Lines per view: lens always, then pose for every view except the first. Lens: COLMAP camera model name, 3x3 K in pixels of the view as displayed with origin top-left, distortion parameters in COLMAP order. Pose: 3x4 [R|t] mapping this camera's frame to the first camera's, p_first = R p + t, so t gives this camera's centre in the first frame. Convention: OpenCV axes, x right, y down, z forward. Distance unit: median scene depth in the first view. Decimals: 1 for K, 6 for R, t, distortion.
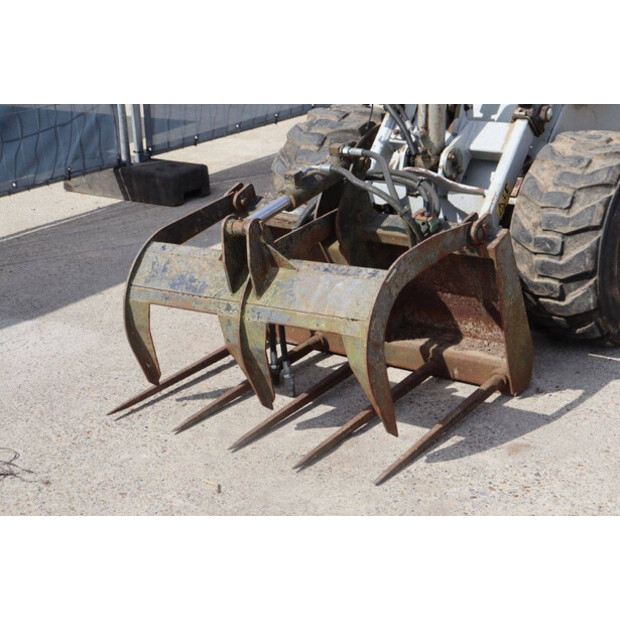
lens RADIAL K [[1309.7, 0, 310.0], [0, 1309.7, 310.0], [0, 0, 1]] dist [0.338996, -0.008892]
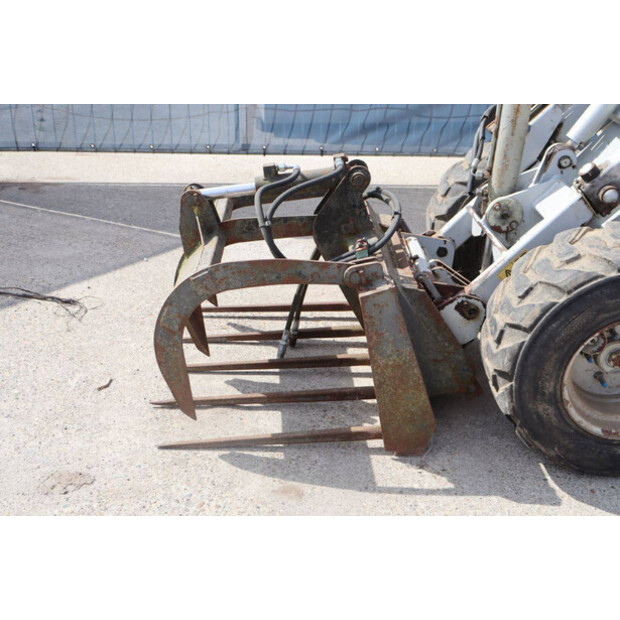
lens RADIAL K [[839.1, 0, 310.0], [0, 839.1, 310.0], [0, 0, 1]] dist [0.024849, 0.024392]
pose [[0.613014, 0.385637, -0.689564, 0.498296], [-0.311156, 0.920089, 0.237945, -0.159033], [0.726221, 0.068698, 0.684020, 0.523374]]
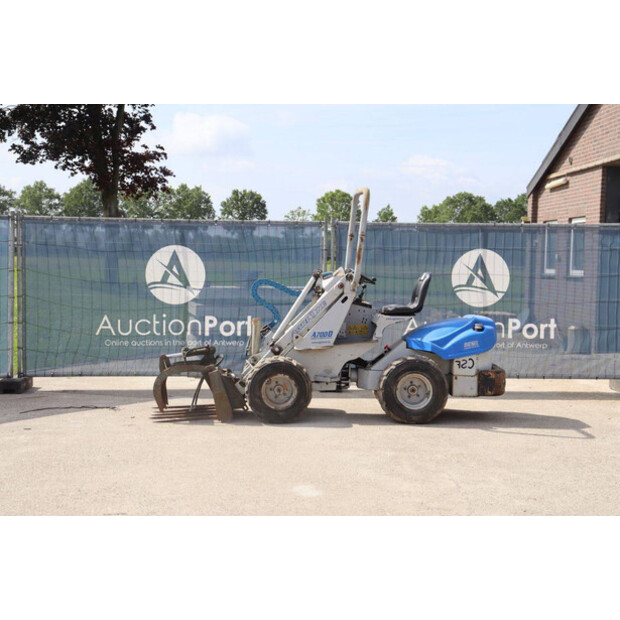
lens RADIAL K [[1168.7, 0, 310.0], [0, 1168.7, 310.0], [0, 0, 1]] dist [0.277825, 0.065819]
pose [[0.644985, 0.094742, -0.758300, 2.558505], [-0.287339, 0.949537, -0.125765, 0.104159], [0.708118, 0.299005, 0.639660, -0.856676]]
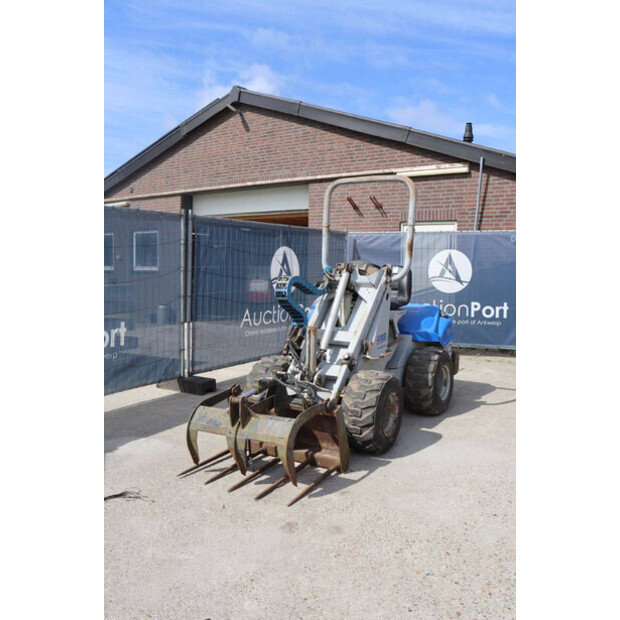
lens RADIAL K [[556.5, 0, 310.0], [0, 556.5, 310.0], [0, 0, 1]] dist [-0.139582, -0.001713]
pose [[0.993266, 0.049656, 0.104679, -0.029669], [-0.022537, 0.969051, -0.245830, 0.023496], [-0.113647, 0.241815, 0.963644, -0.066608]]
